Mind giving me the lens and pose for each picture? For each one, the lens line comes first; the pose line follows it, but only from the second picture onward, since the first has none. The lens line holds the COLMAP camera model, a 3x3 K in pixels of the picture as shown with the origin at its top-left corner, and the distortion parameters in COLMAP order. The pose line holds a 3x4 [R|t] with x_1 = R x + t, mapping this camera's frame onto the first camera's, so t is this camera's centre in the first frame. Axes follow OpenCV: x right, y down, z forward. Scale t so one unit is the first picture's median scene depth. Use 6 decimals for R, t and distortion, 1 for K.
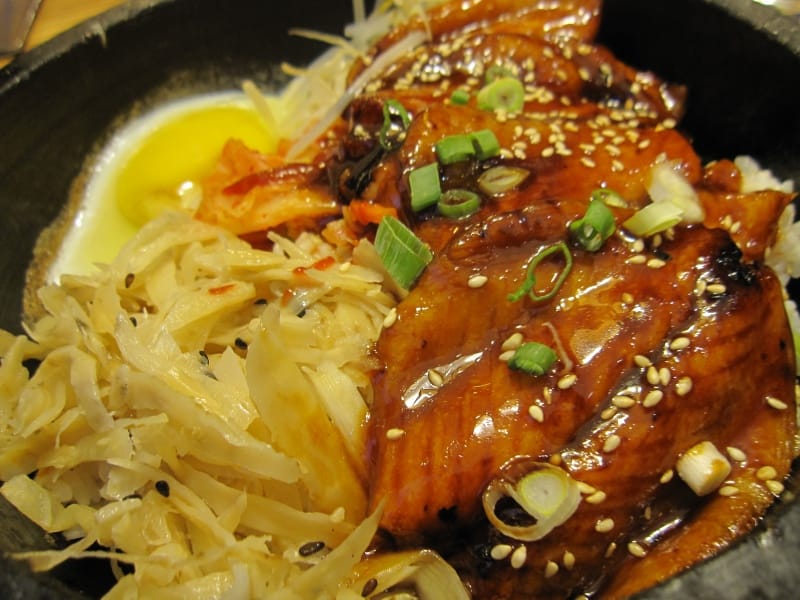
lens RADIAL K [[656.3, 0, 400.0], [0, 656.3, 300.0], [0, 0, 1]] dist [-0.070804, 0.022386]
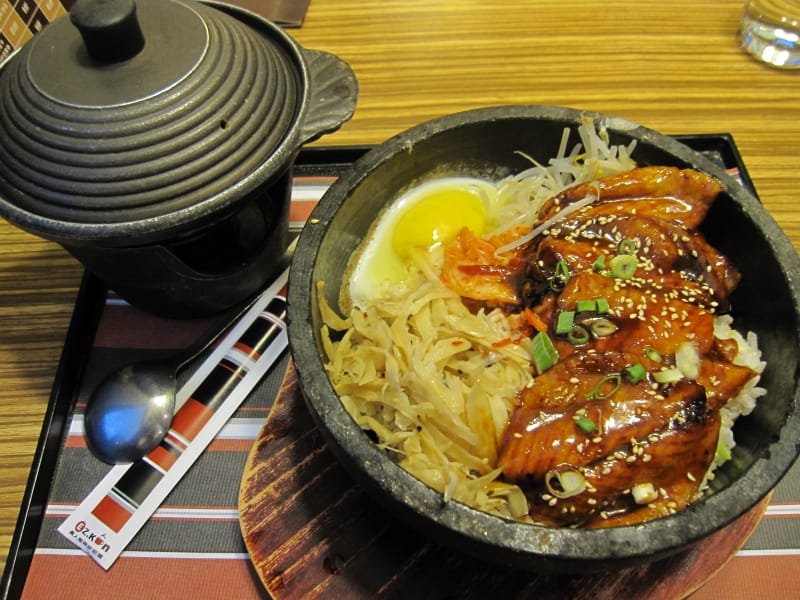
lens RADIAL K [[656.3, 0, 400.0], [0, 656.3, 300.0], [0, 0, 1]] dist [-0.070804, 0.022386]
pose [[0.947216, 0.297304, -0.119968, -0.255054], [-0.274519, 0.945434, 0.175480, -0.513641], [0.165593, -0.133284, 0.977146, -1.198625]]
